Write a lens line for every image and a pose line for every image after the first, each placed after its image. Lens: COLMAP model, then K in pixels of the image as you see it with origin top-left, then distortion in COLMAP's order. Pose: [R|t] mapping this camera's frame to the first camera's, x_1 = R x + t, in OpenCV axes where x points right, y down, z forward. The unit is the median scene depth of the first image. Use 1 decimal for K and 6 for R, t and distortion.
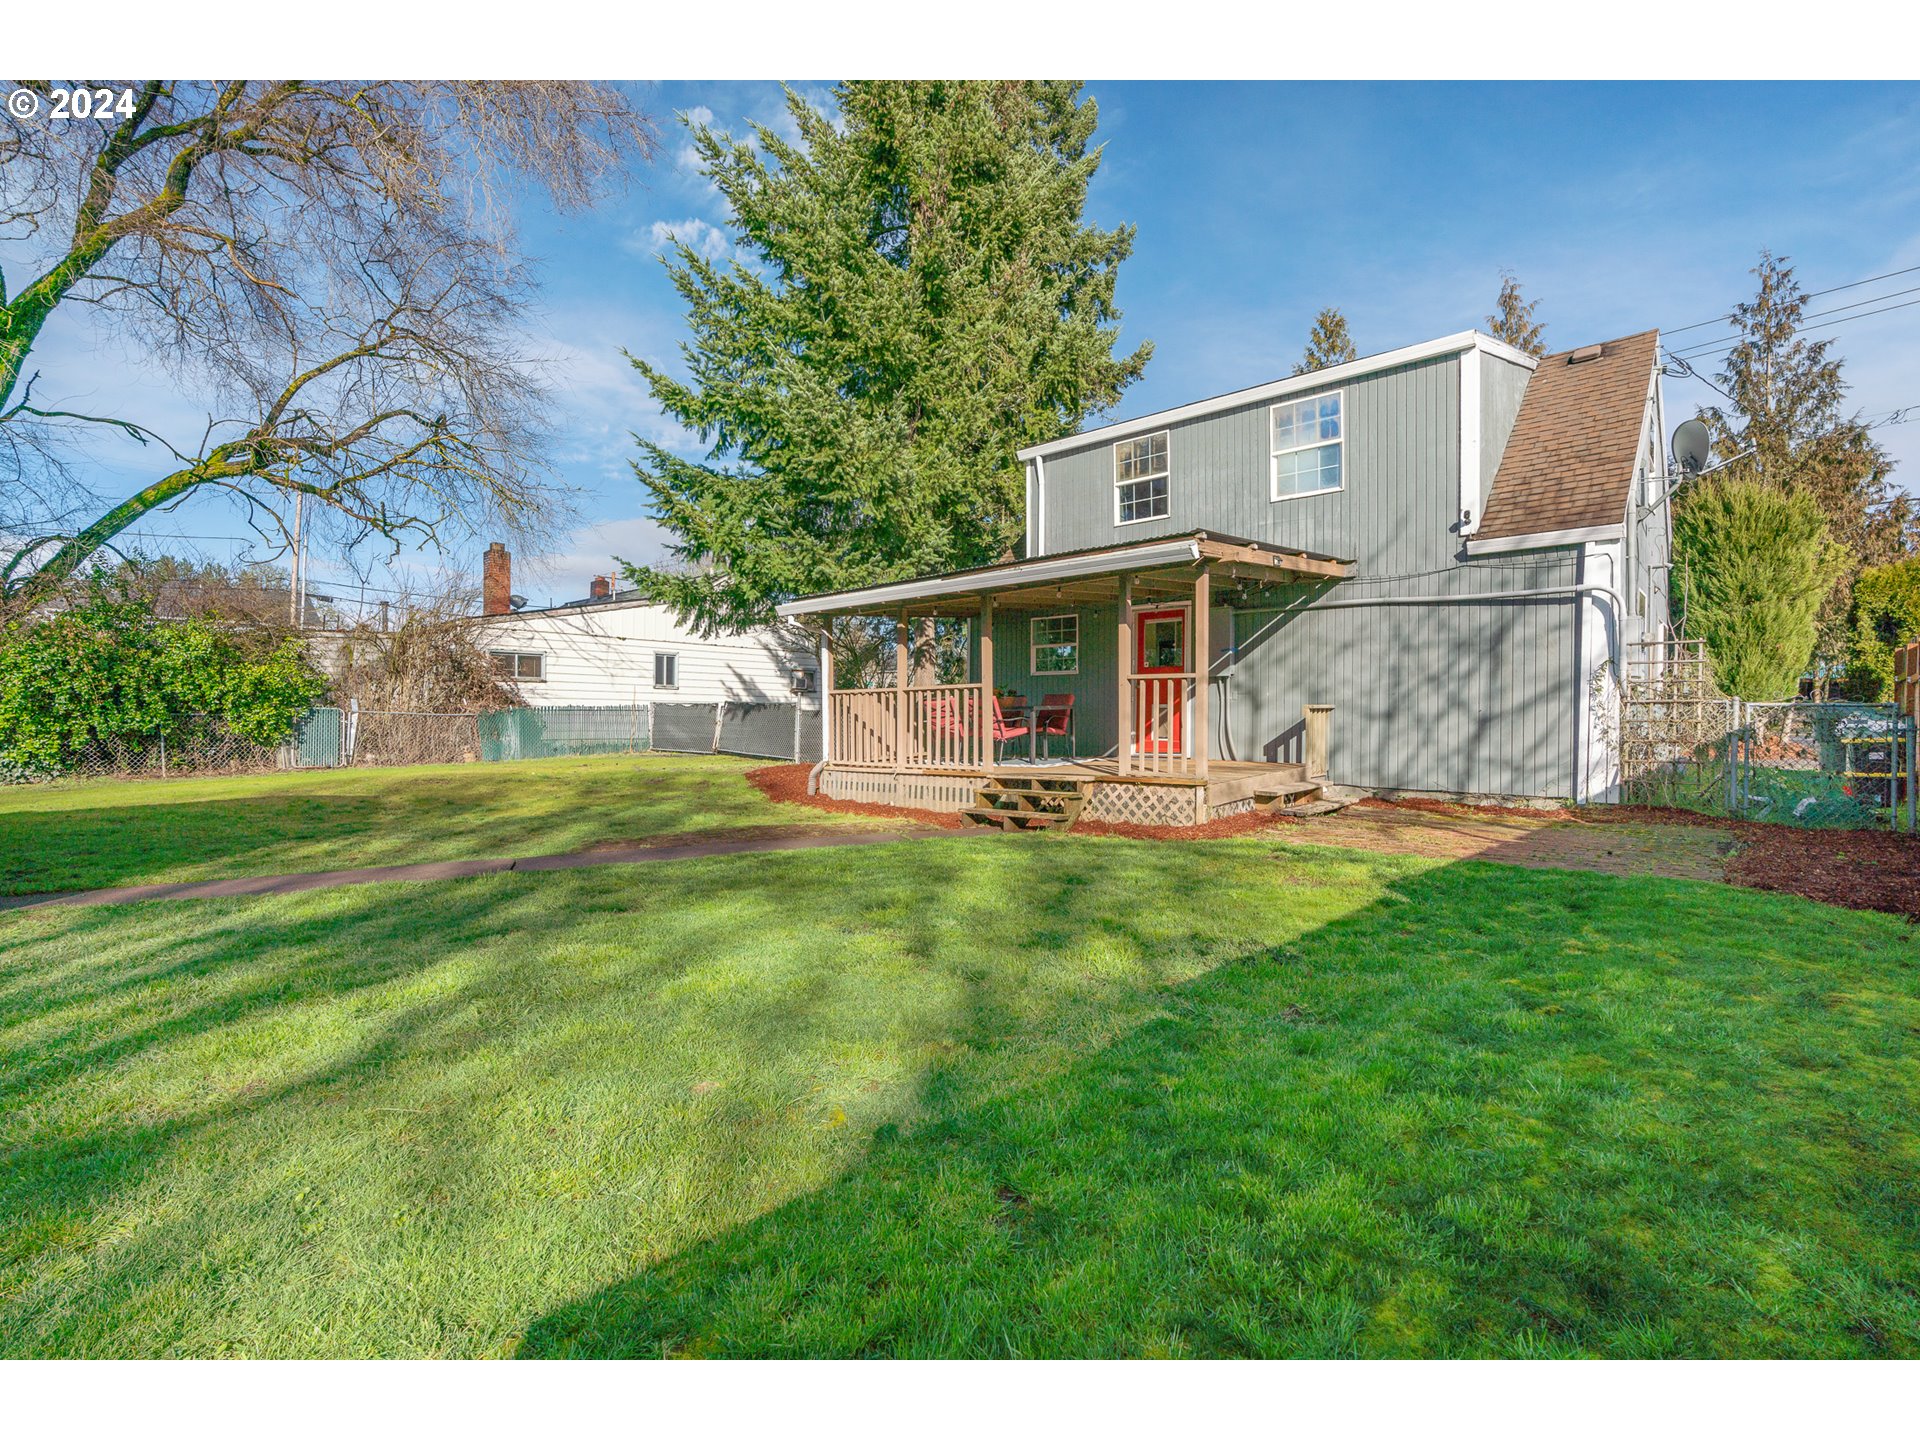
lens RADIAL K [[879.8, 0, 965.6], [0, 879.8, 700.9], [0, 0, 1]] dist [-0.008140, 0.001958]
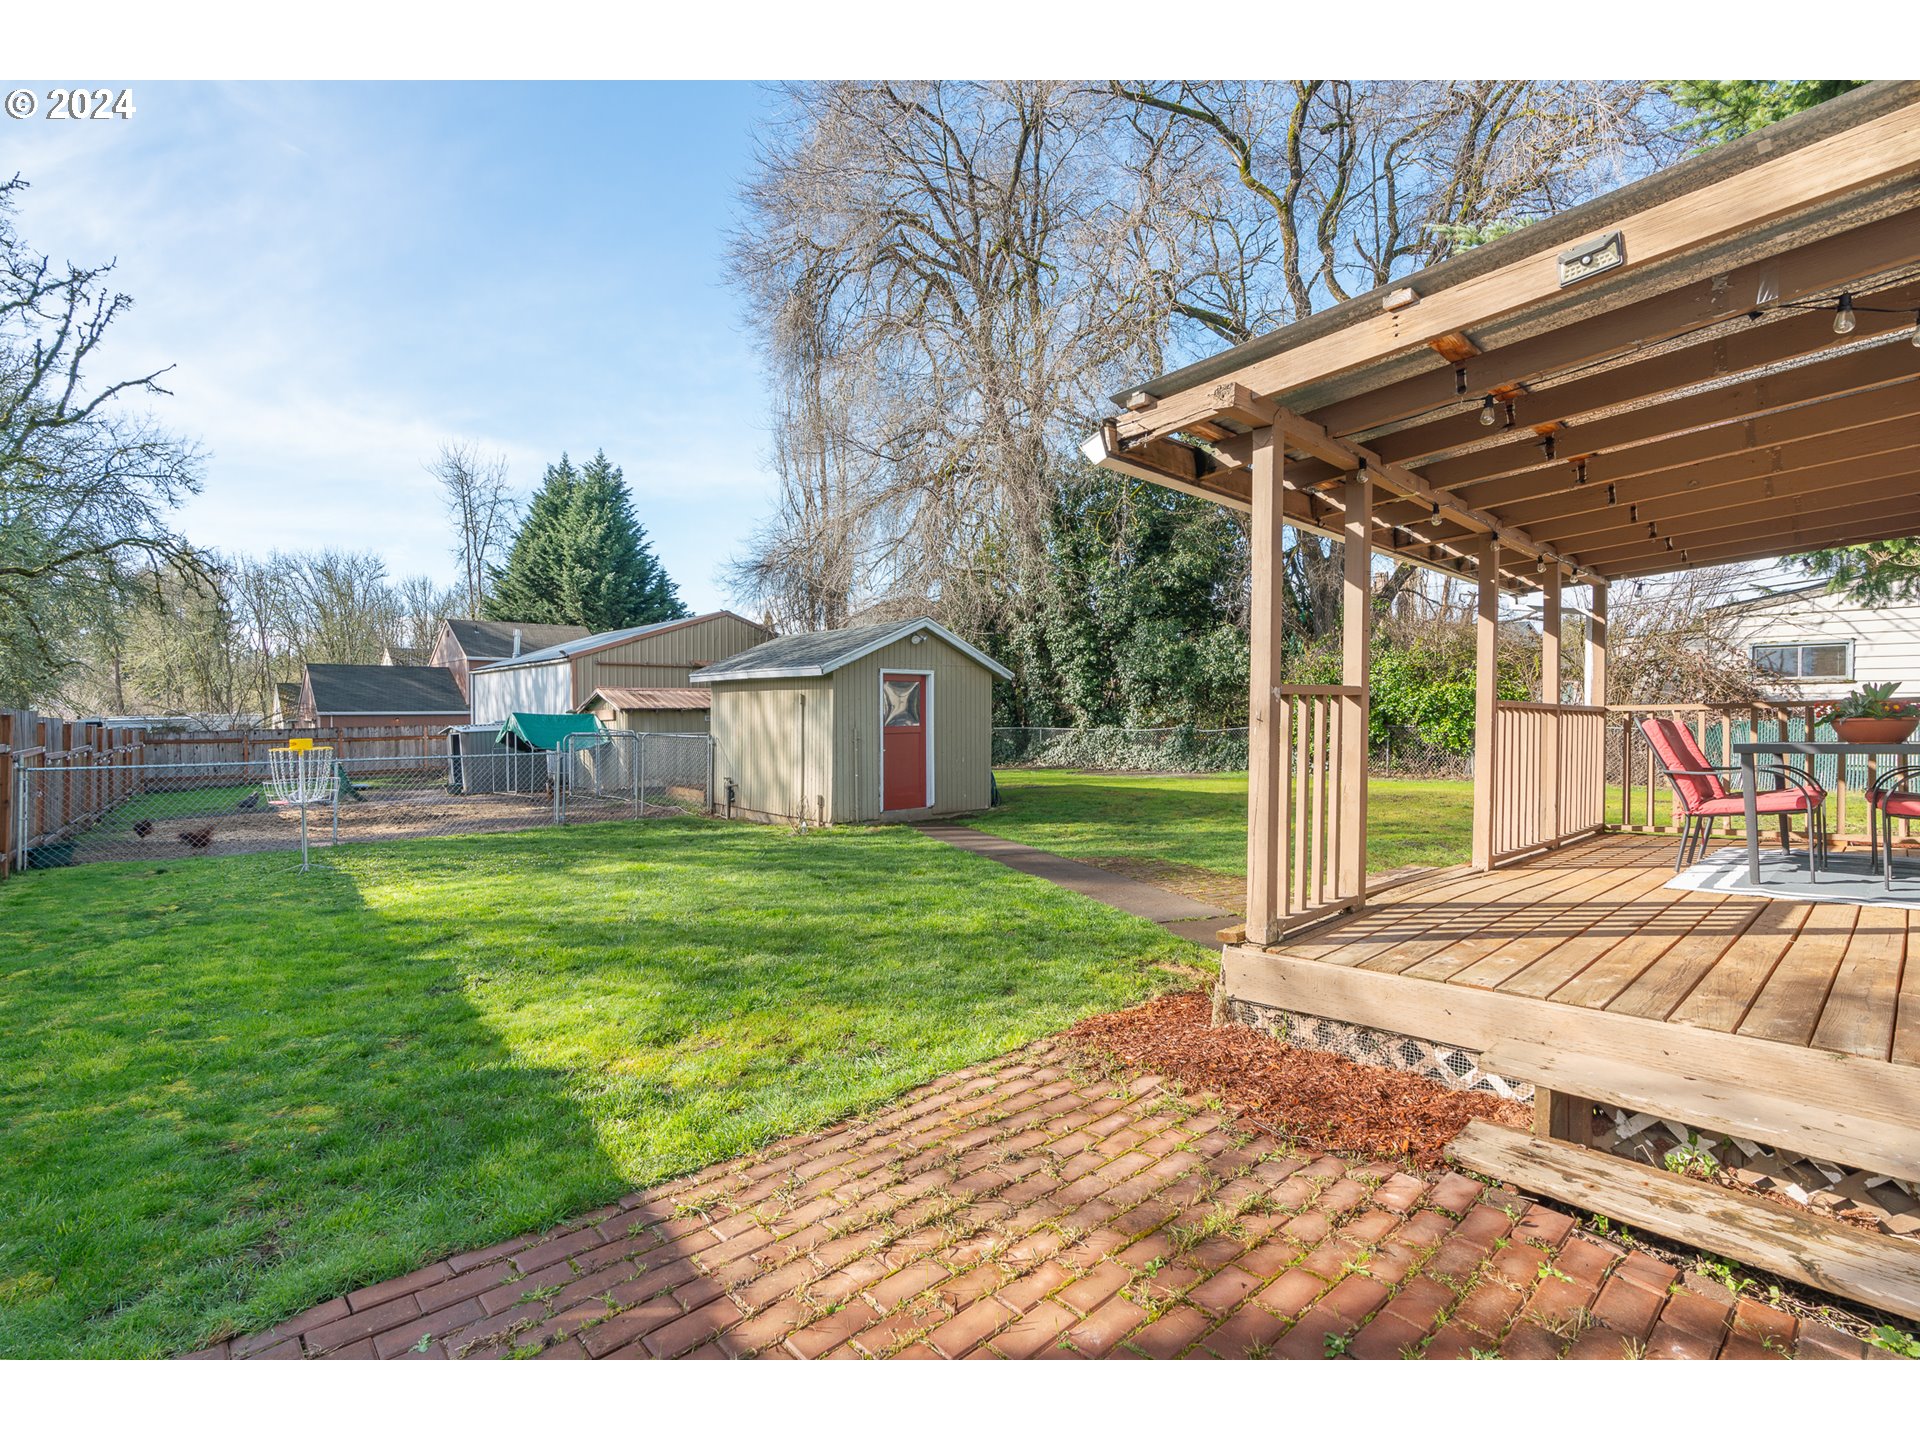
lens RADIAL K [[879.8, 0, 955.4], [0, 879.8, 715.7], [0, 0, 1]] dist [-0.008140, 0.001958]
pose [[-0.090638, 0.000278, -0.995884, 0.376322], [0.018103, 0.999835, -0.001368, -0.009406], [0.995719, -0.018153, -0.090628, 0.486209]]
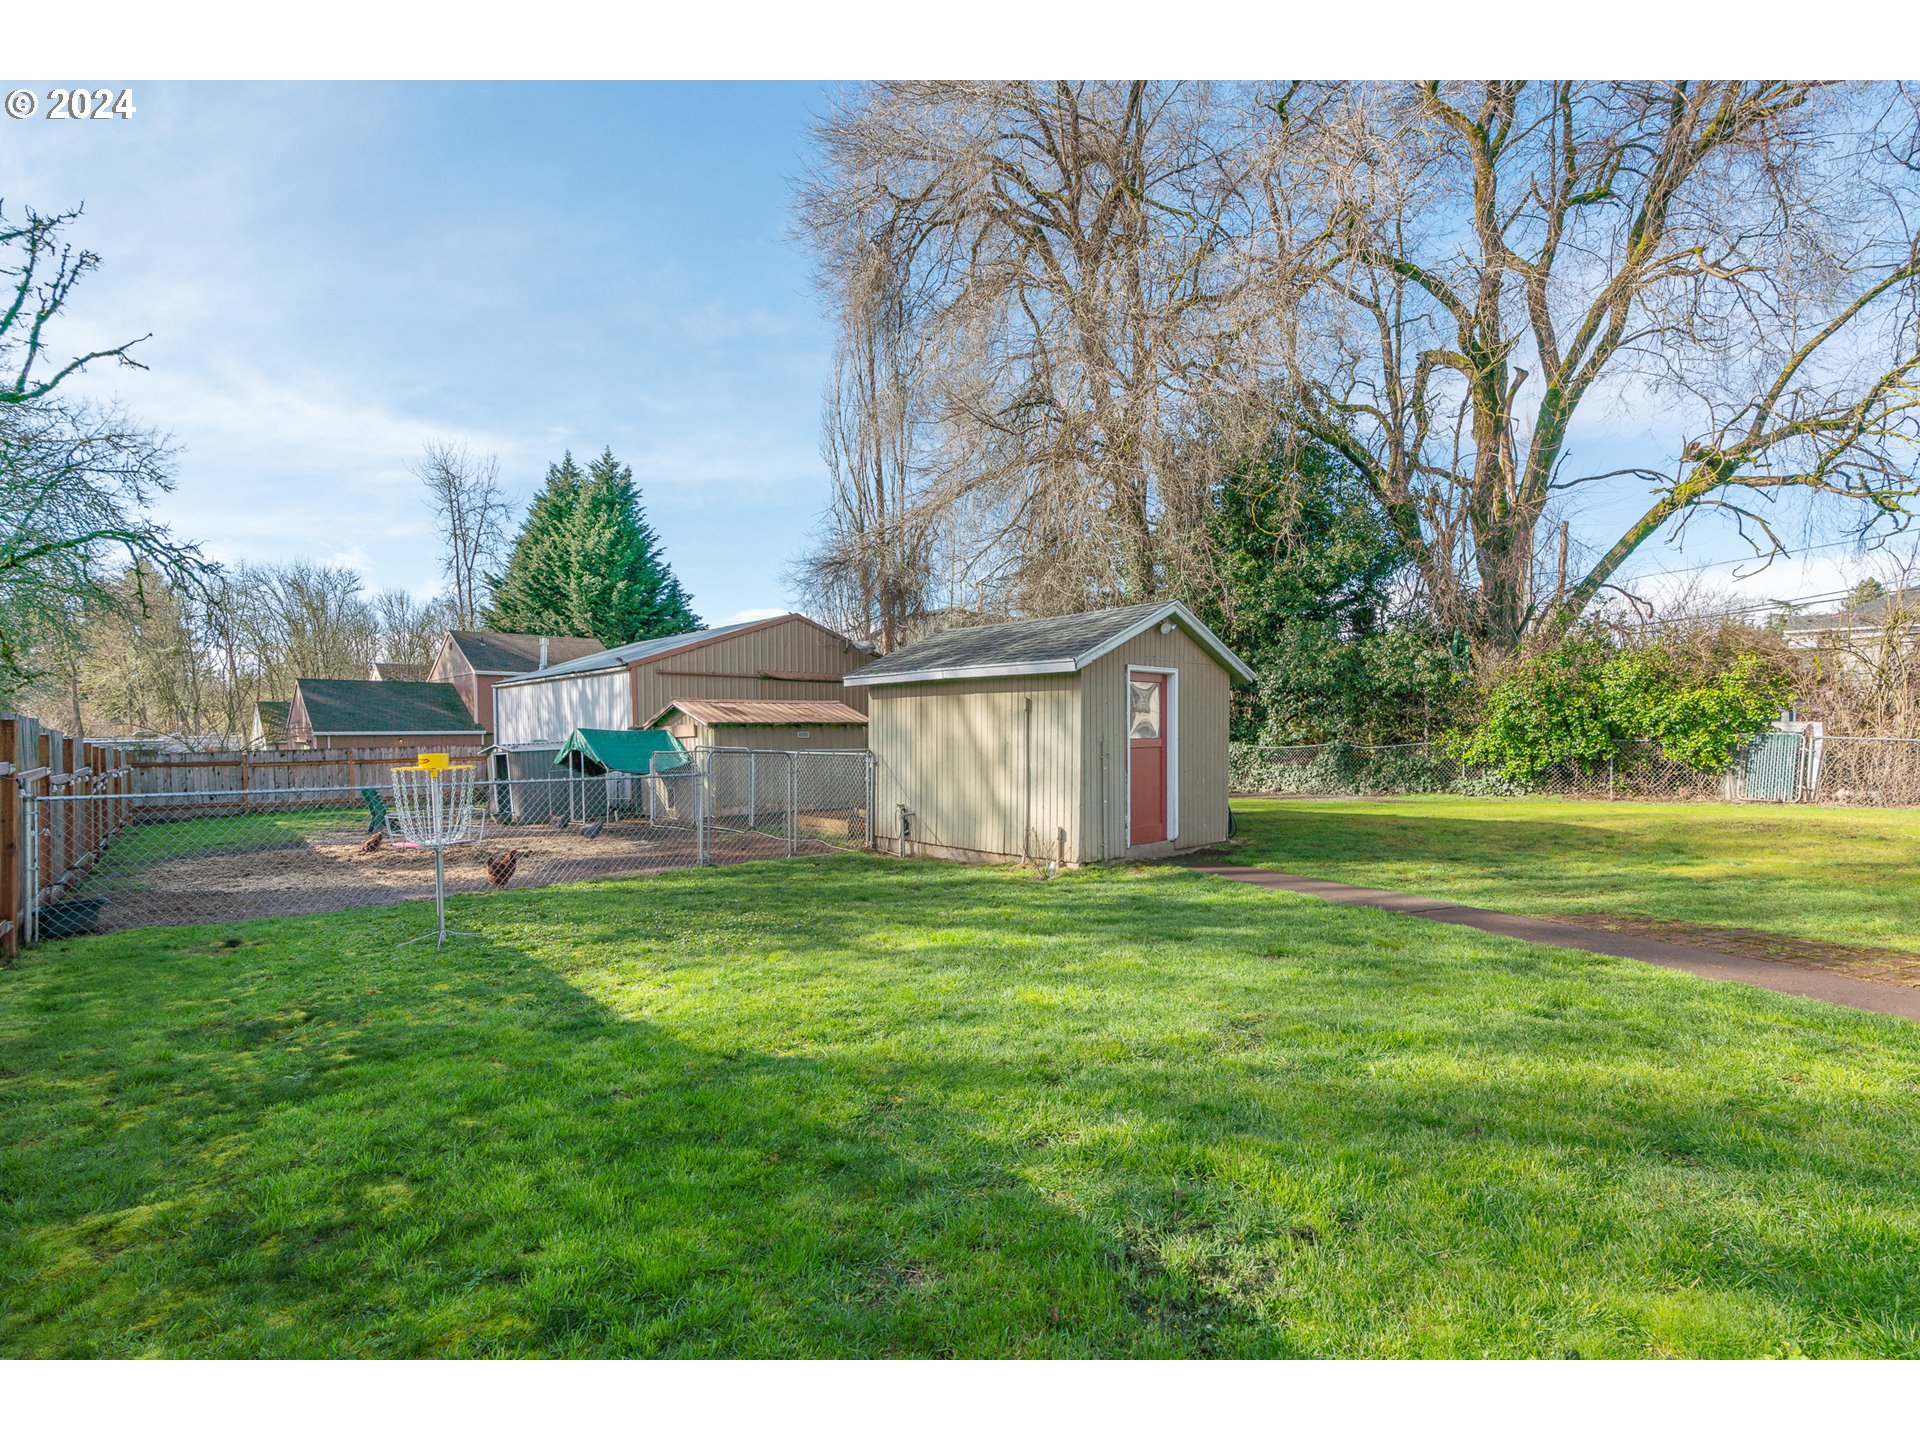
lens RADIAL K [[879.8, 0, 937.2], [0, 879.8, 760.7], [0, 0, 1]] dist [-0.008140, 0.001958]
pose [[-0.072789, 0.026841, -0.996986, 0.214257], [0.020995, 0.999458, 0.025375, -0.005072], [0.997126, -0.019085, -0.073313, 0.245142]]
